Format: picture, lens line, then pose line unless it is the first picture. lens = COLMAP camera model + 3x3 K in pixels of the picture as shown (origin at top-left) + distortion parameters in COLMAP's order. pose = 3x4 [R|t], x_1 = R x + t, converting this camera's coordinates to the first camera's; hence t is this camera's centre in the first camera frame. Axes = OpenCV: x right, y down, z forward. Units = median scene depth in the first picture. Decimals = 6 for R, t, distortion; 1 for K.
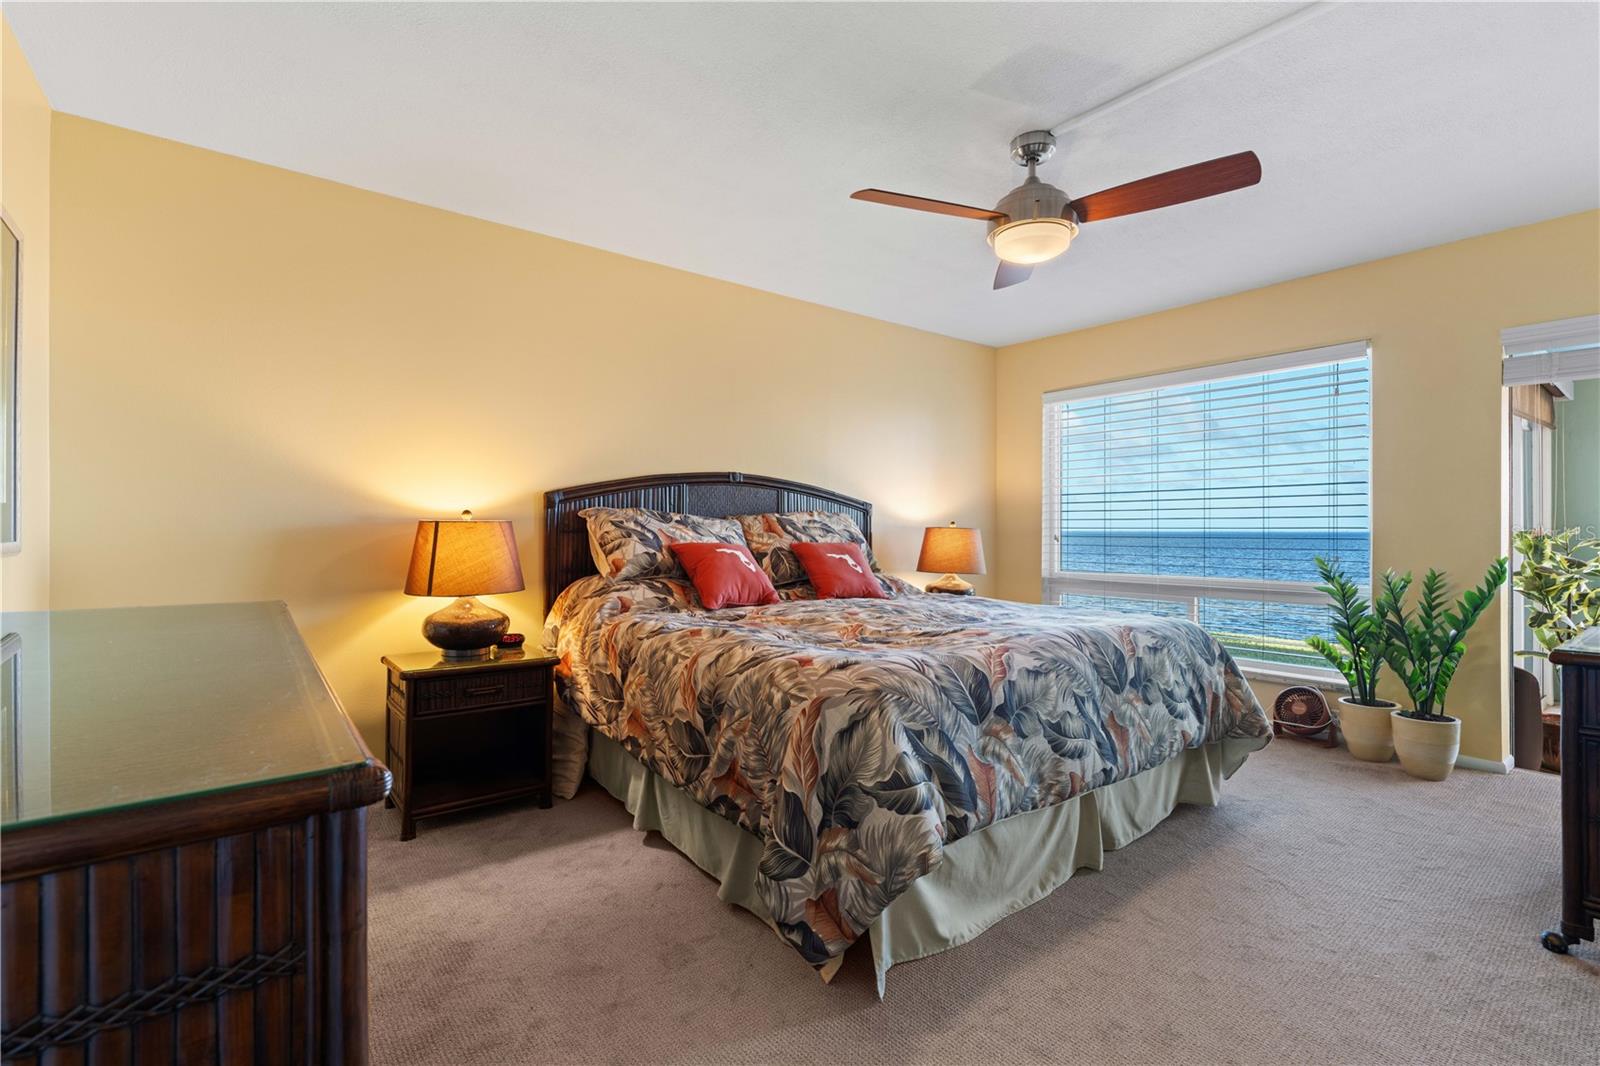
lens RADIAL K [[721.6, 0, 800.3], [0, 721.6, 532.3], [0, 0, 1]] dist [-0.001142, 0.000334]
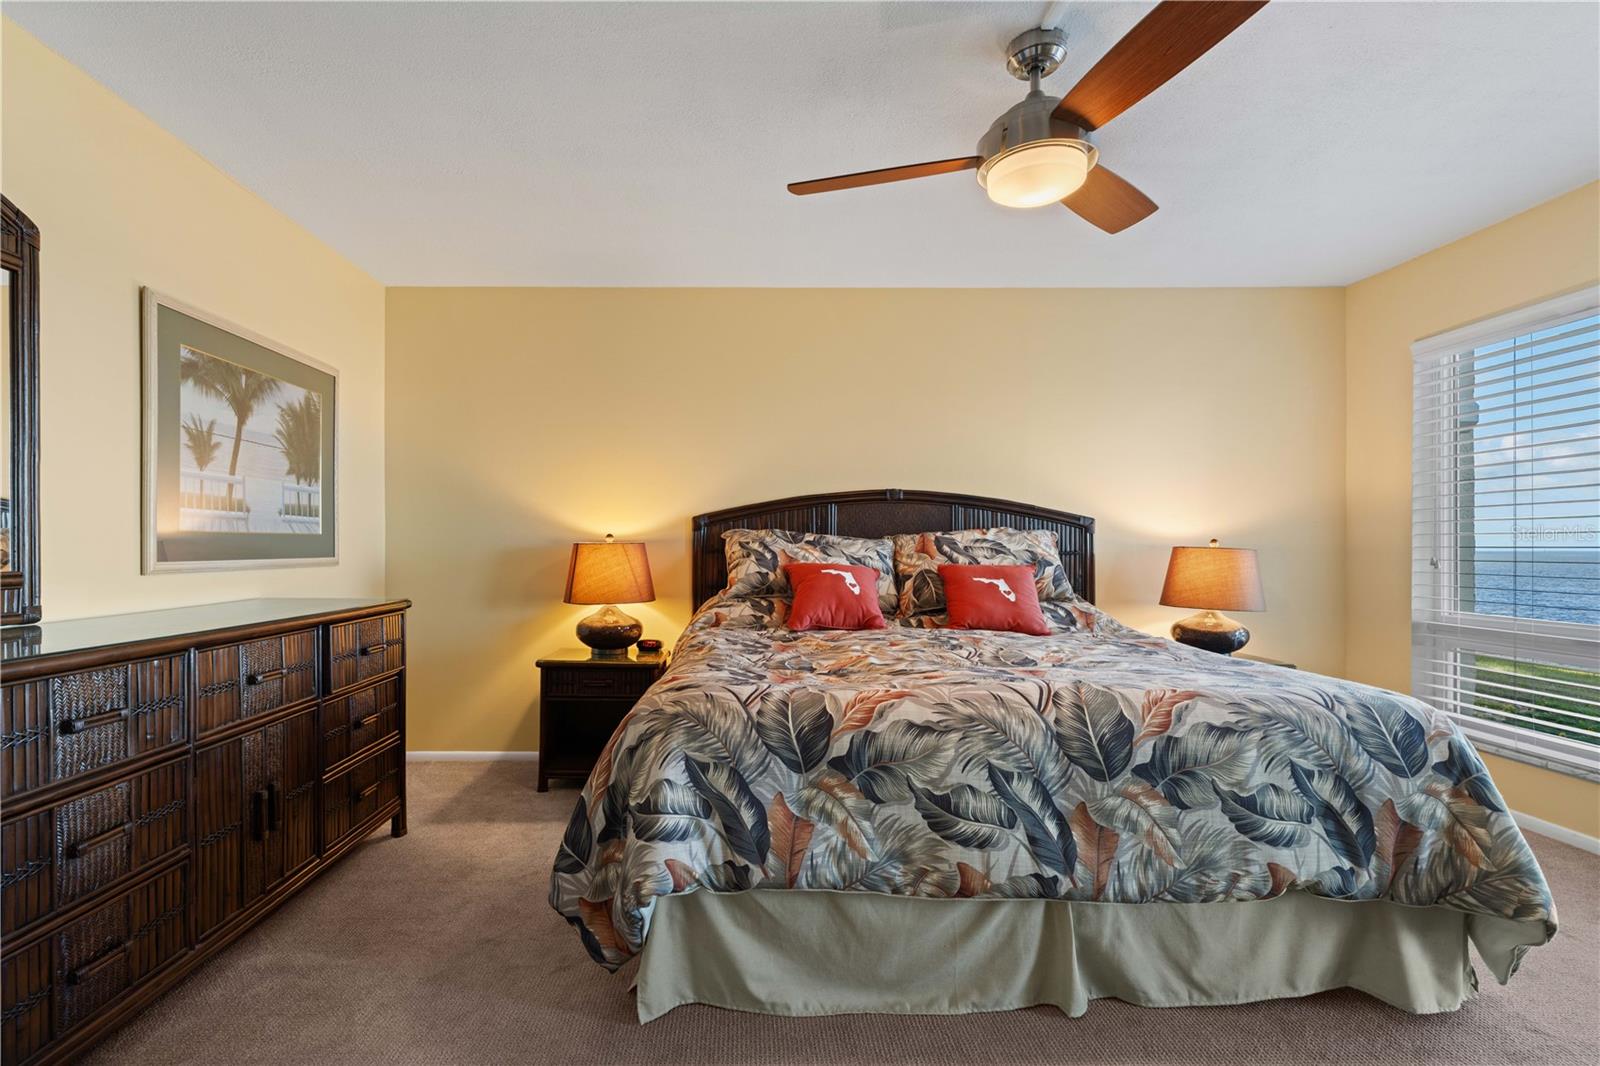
lens RADIAL K [[744.8, 0, 747.4], [0, 744.8, 551.2], [0, 0, 1]] dist [-0.004804, -0.000128]
pose [[0.783277, 0.001451, -0.621671, 0.541627], [-0.002273, 0.999997, -0.000530, -0.001739], [0.621668, 0.001828, 0.783278, 0.178571]]
